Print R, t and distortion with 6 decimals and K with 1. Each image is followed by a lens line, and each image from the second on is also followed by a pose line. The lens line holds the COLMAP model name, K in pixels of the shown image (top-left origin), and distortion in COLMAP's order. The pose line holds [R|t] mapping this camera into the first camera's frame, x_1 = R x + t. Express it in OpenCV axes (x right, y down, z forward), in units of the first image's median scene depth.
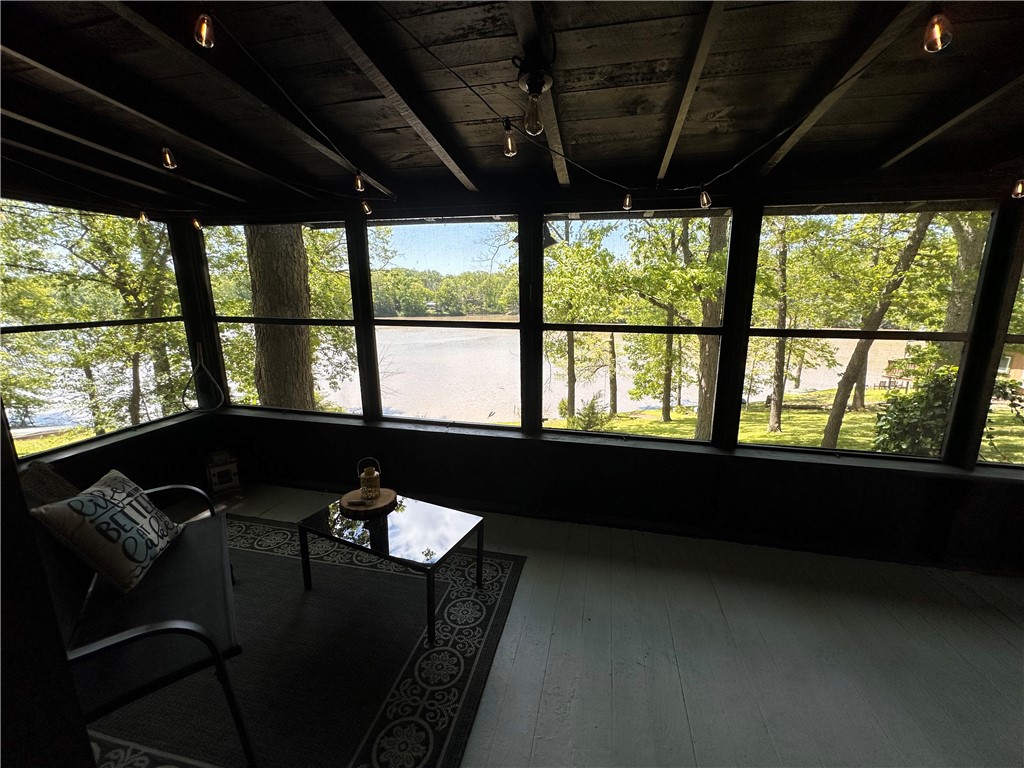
lens RADIAL K [[384.3, 0, 512.7], [0, 384.3, 382.6], [0, 0, 1]] dist [-0.002124, -0.000053]
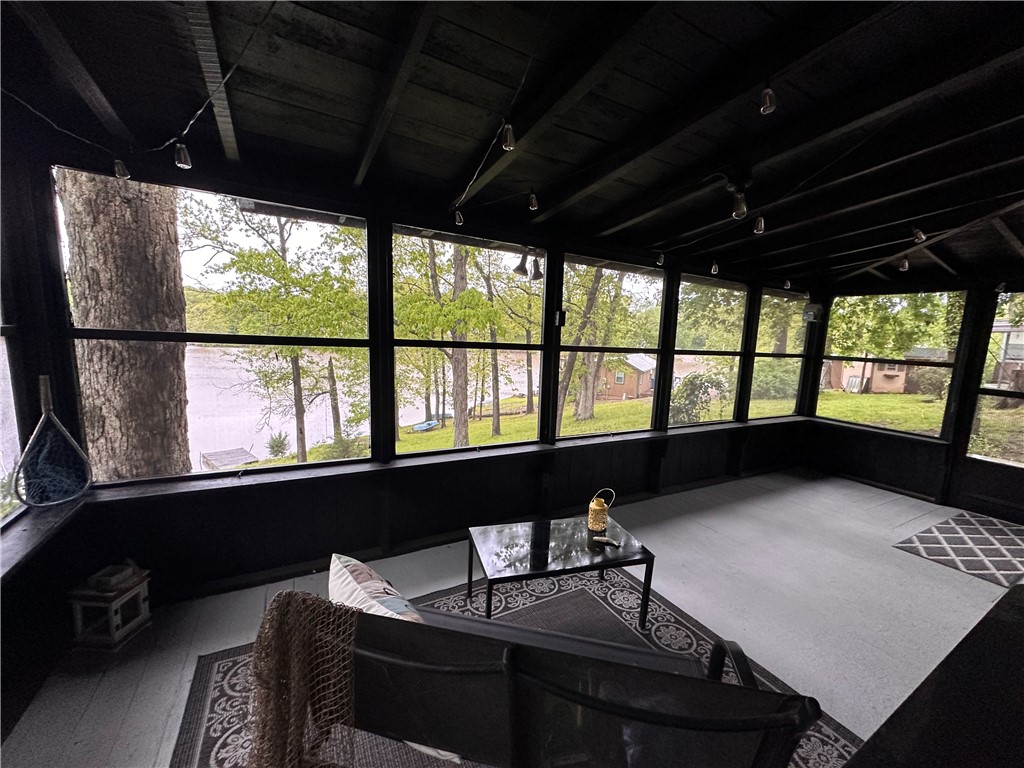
lens RADIAL K [[410.2, 0, 517.0], [0, 410.2, 386.5], [0, 0, 1]] dist [-0.002891, -0.000221]
pose [[0.744130, -0.064837, 0.664881, -0.672083], [0.085149, 0.996366, 0.001864, -0.035918], [-0.662586, 0.055227, 0.746947, 0.137765]]
